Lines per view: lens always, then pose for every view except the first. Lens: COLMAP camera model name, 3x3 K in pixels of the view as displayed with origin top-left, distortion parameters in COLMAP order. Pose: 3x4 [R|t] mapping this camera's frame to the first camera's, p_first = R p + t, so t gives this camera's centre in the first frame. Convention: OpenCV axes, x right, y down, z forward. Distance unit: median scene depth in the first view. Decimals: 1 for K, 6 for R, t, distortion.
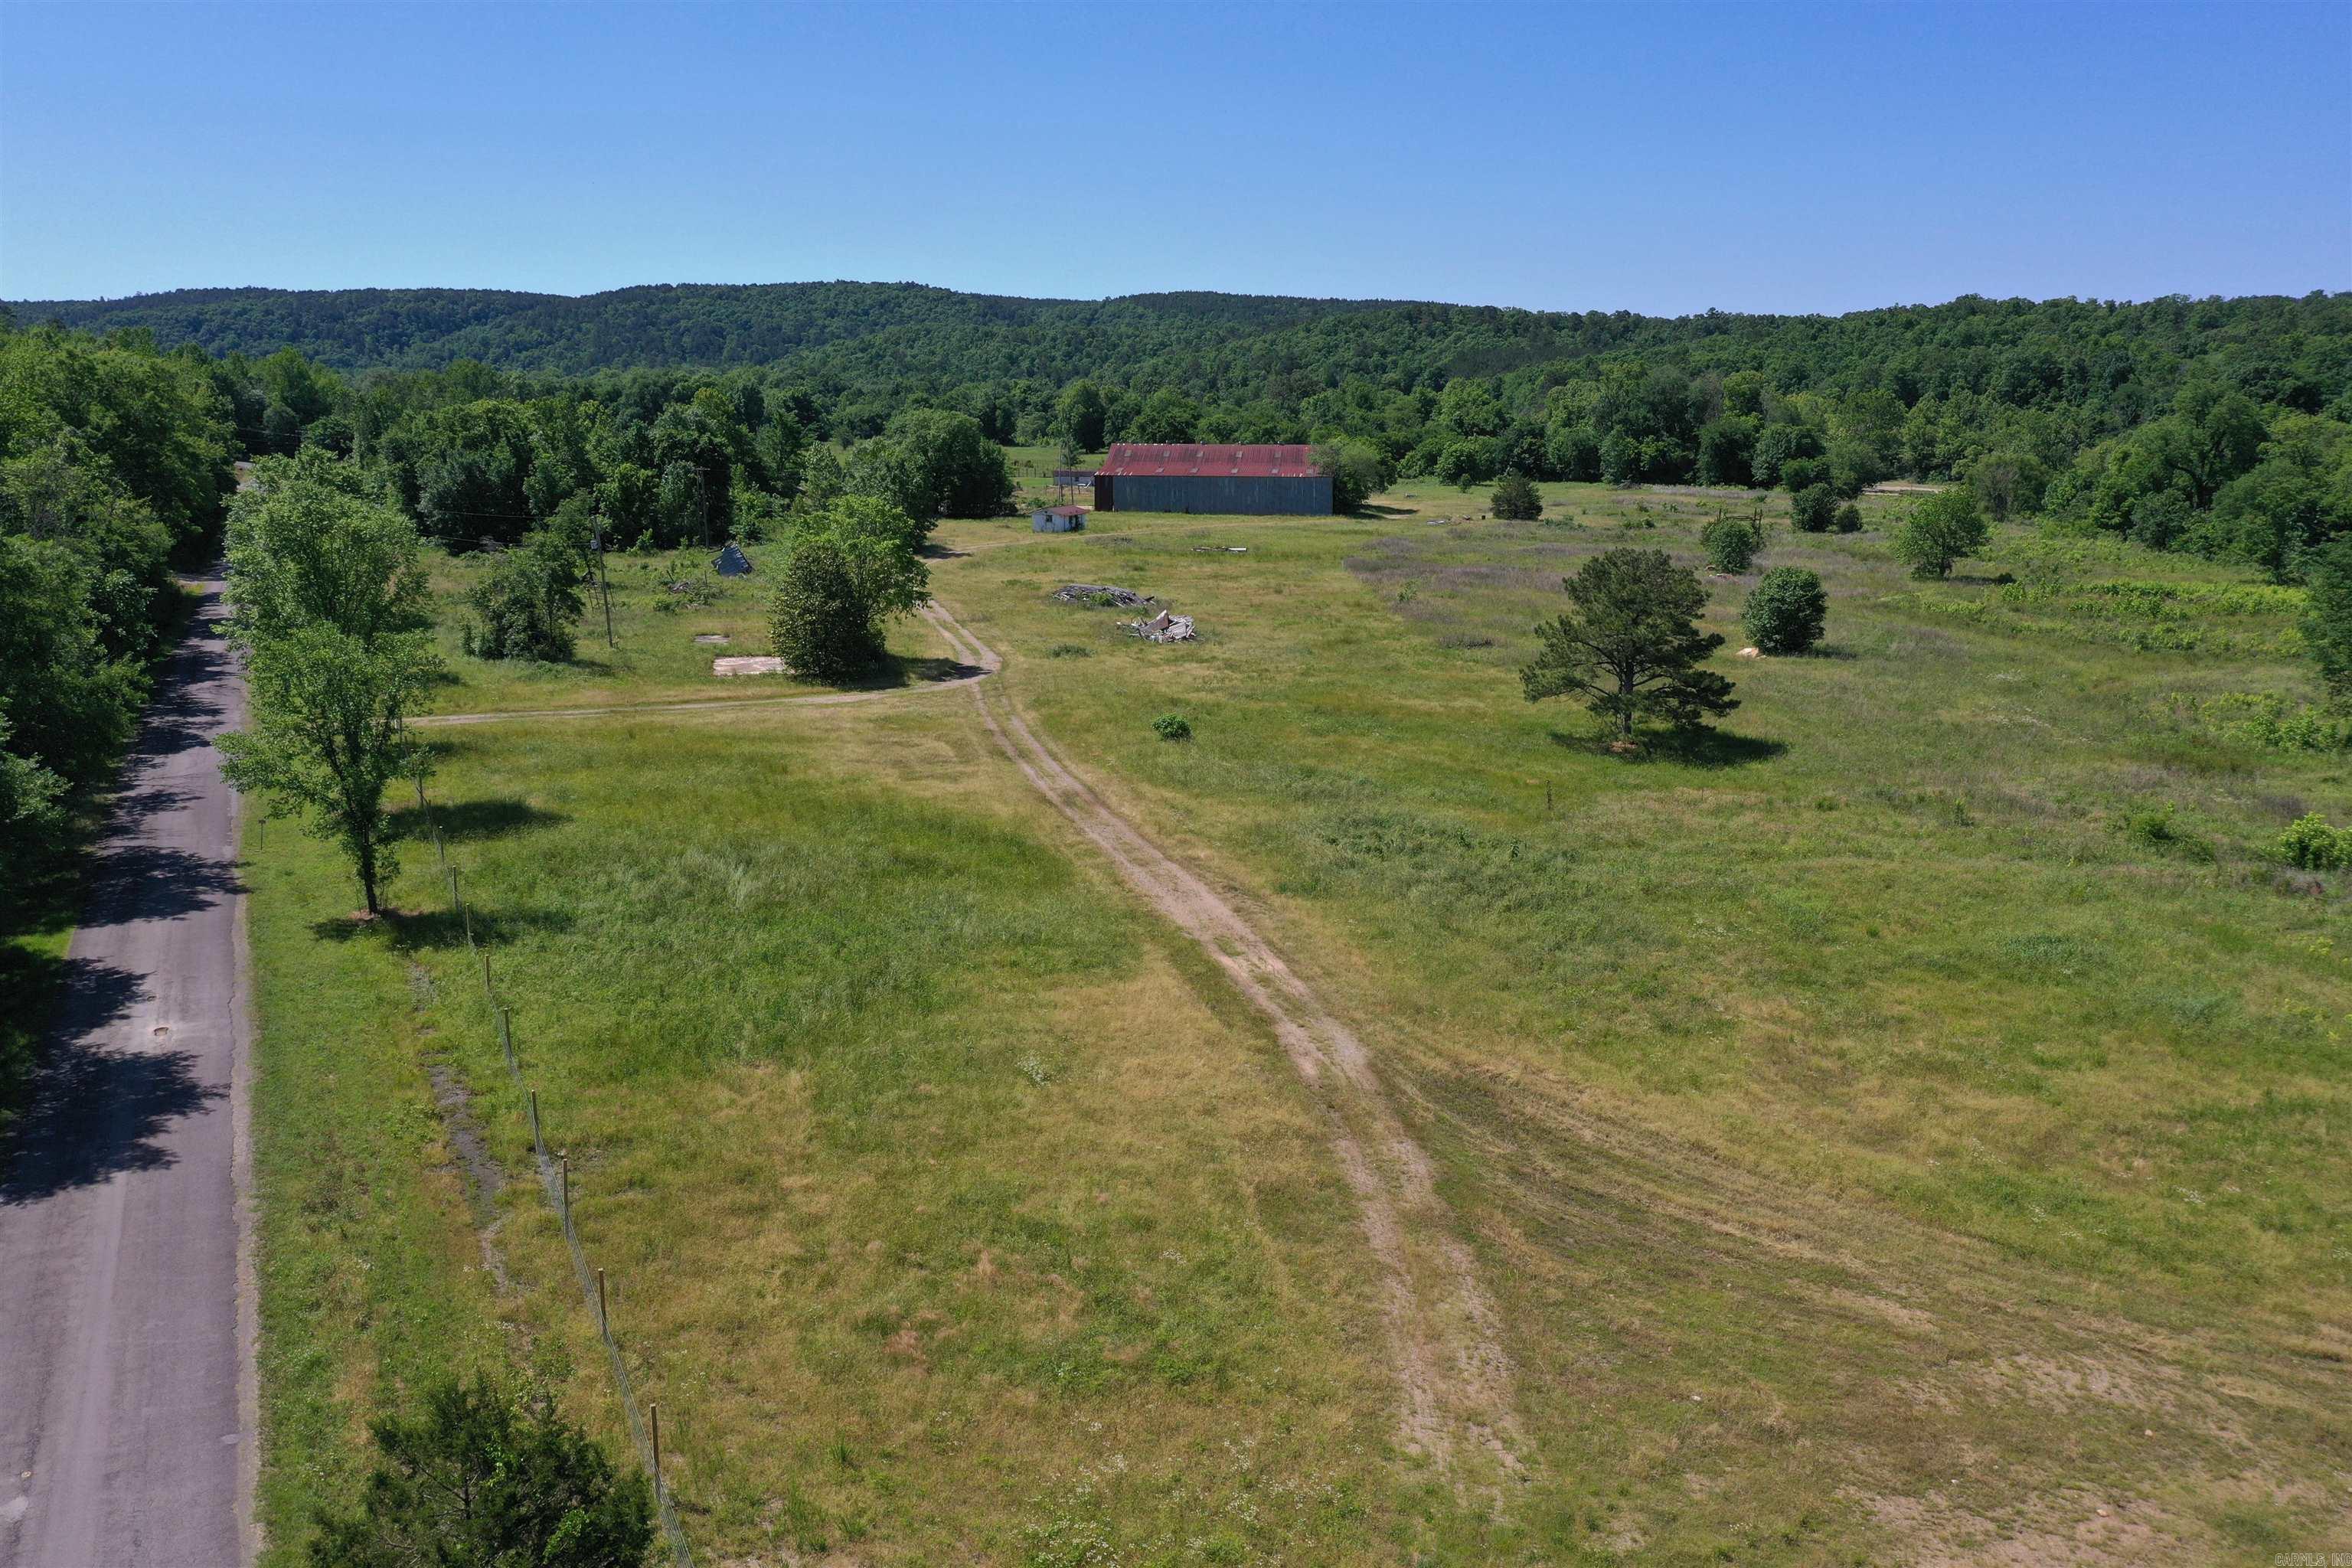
lens RADIAL K [[1844.6, 0, 1176.4], [0, 1844.6, 785.1], [0, 0, 1]] dist [-0.000604, -0.007417]
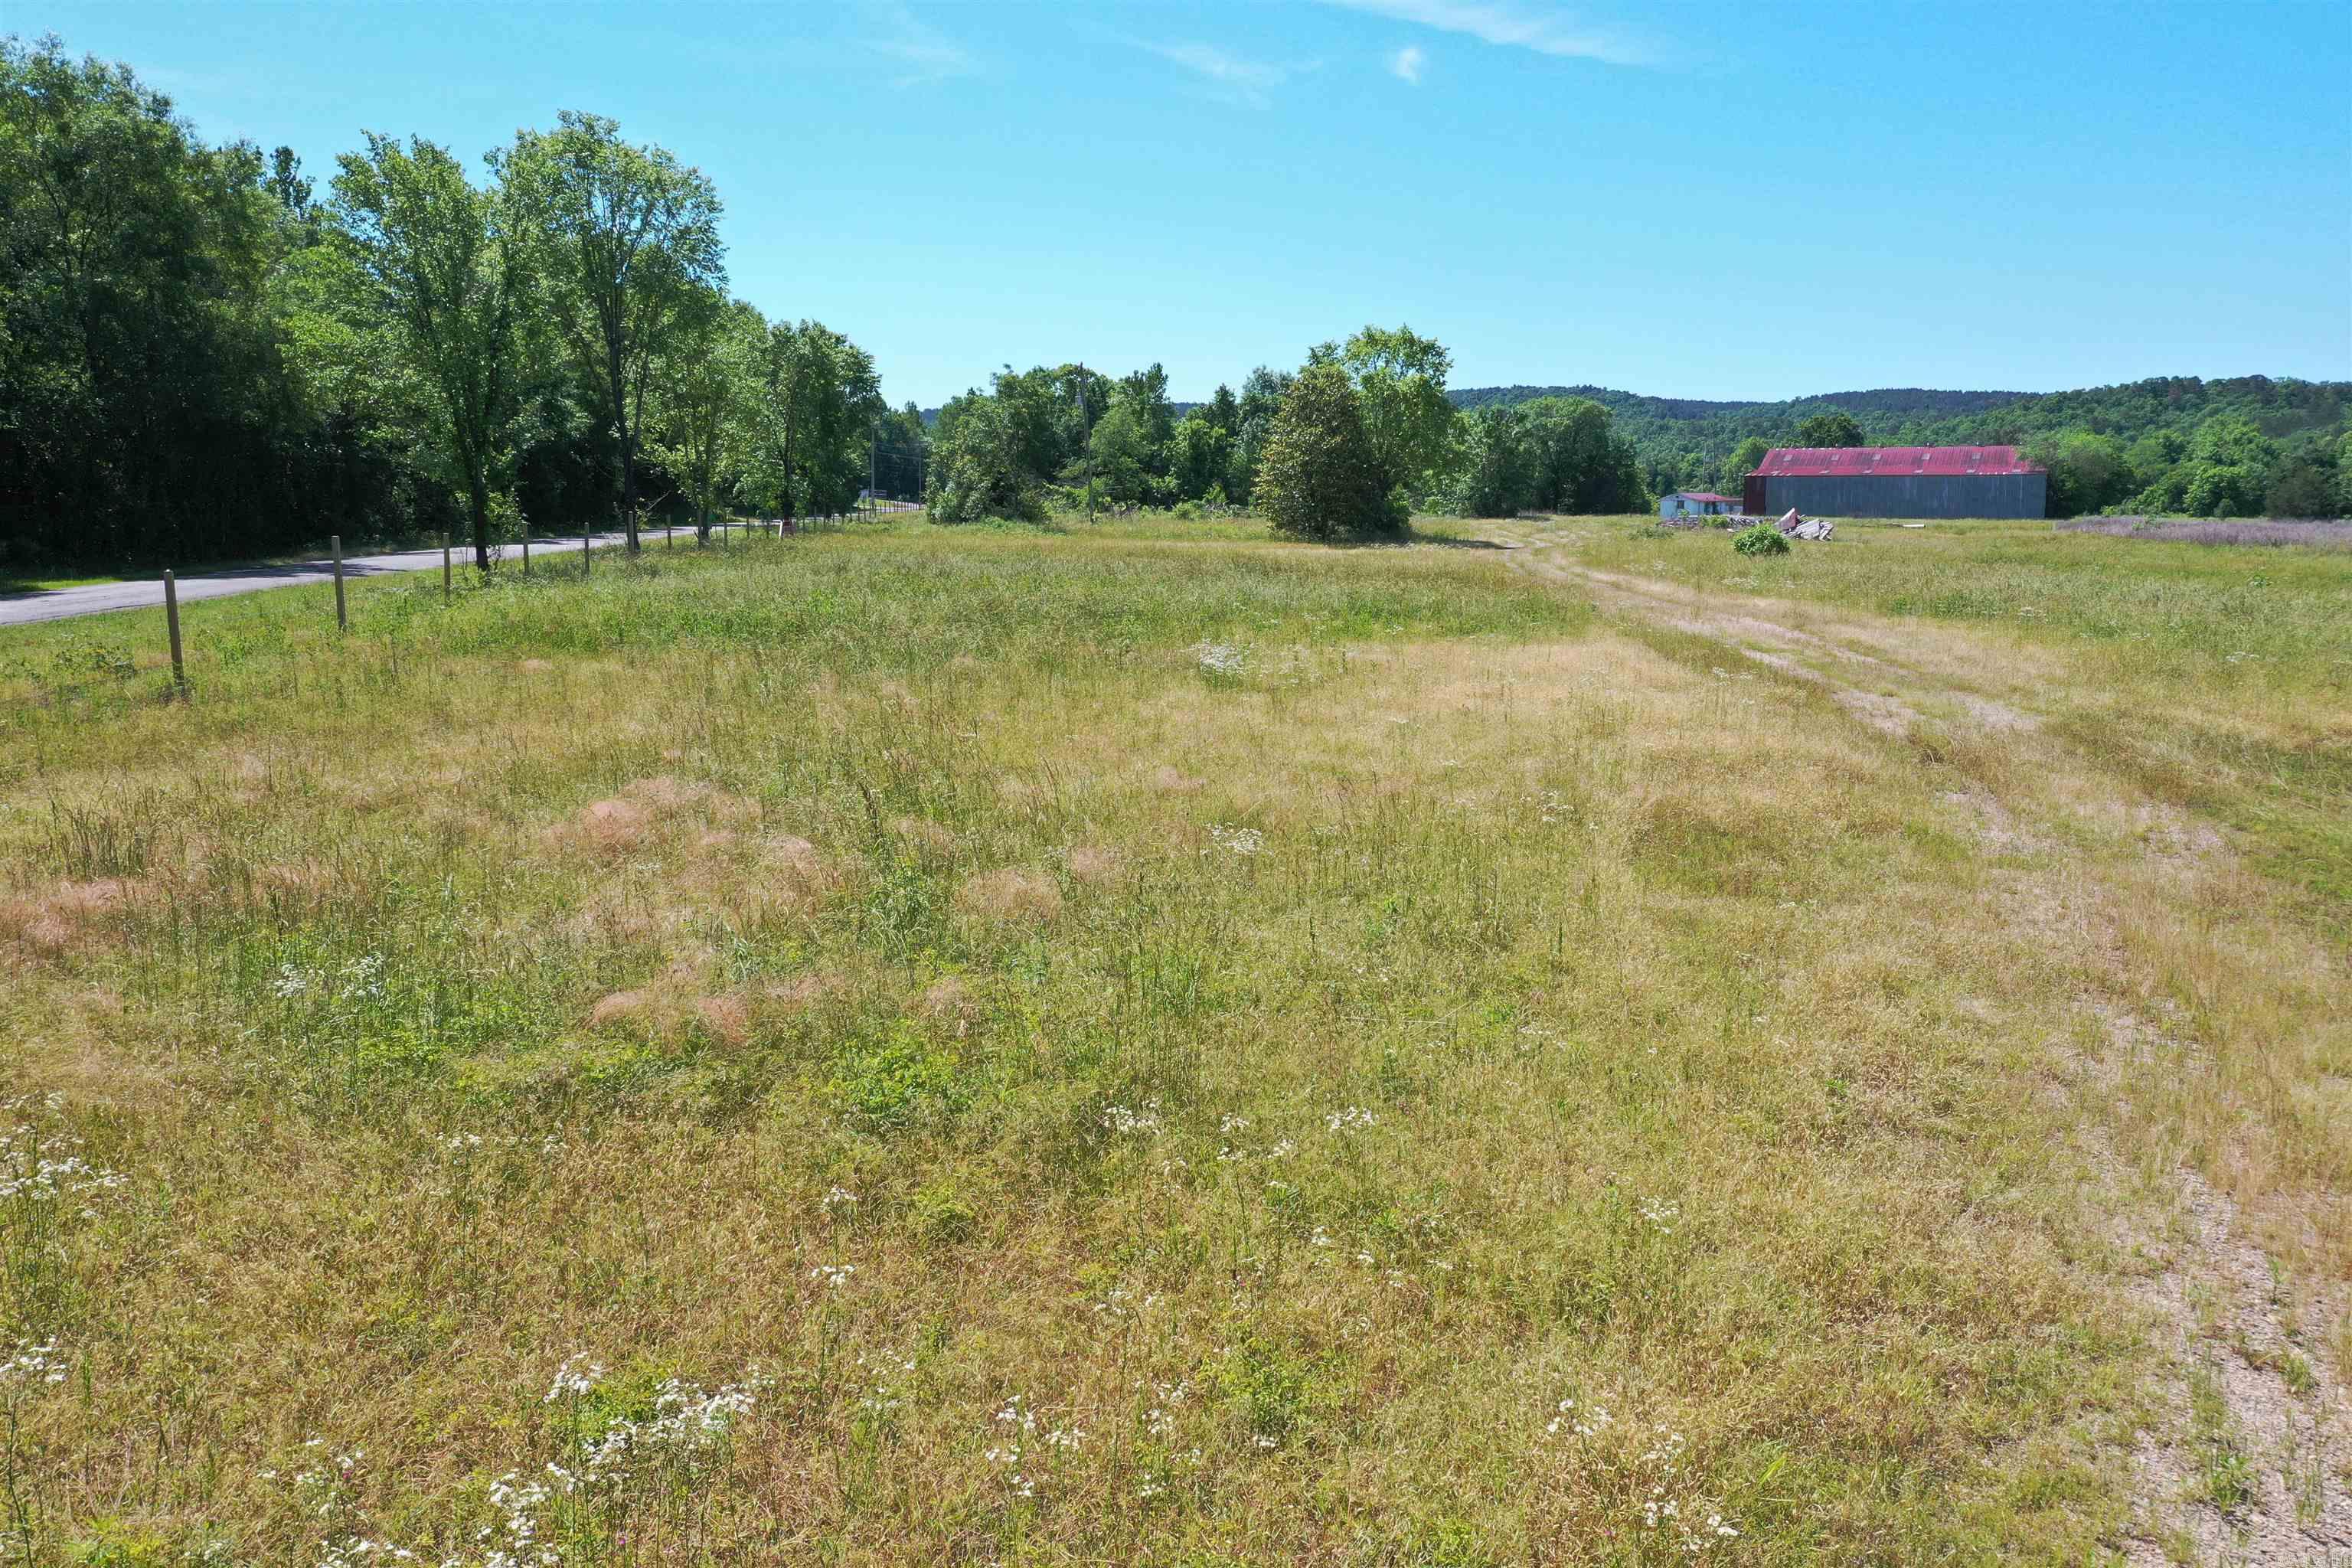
lens RADIAL K [[1844.6, 0, 1184.5], [0, 1844.6, 789.4], [0, 0, 1]] dist [-0.000604, -0.007417]
pose [[0.938026, 0.048397, -0.343170, 0.024393], [-0.069752, 0.996303, -0.050152, 0.073475], [0.339474, 0.070981, 0.937933, 0.205674]]
